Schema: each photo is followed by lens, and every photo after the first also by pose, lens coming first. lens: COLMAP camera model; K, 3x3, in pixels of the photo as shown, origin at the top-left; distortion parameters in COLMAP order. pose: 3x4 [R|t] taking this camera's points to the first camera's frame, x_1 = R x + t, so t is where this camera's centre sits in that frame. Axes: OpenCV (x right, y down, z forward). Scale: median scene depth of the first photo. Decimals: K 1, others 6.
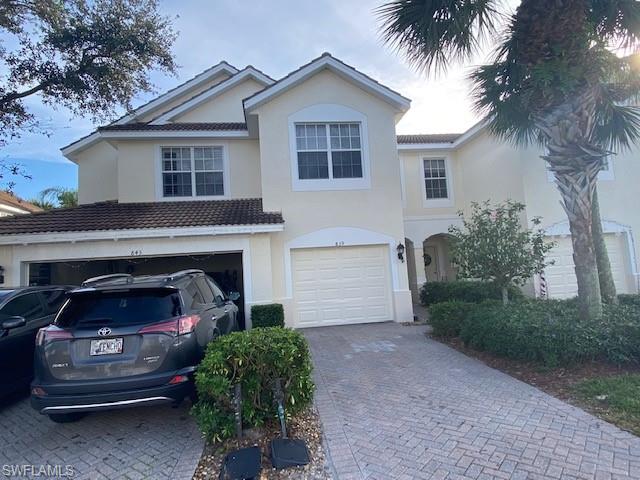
lens RADIAL K [[472.9, 0, 333.1], [0, 472.9, 233.7], [0, 0, 1]] dist [0.055213, -0.001456]
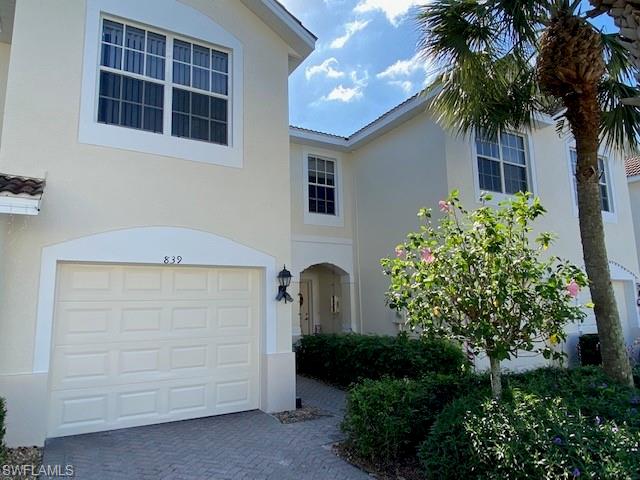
lens RADIAL K [[472.9, 0, 333.1], [0, 472.9, 233.7], [0, 0, 1]] dist [0.055213, -0.001456]
pose [[0.935330, 0.099981, 0.339354, -0.000854], [-0.069241, 0.992418, -0.101546, 0.032870], [-0.346933, 0.071481, 0.935162, 0.440275]]
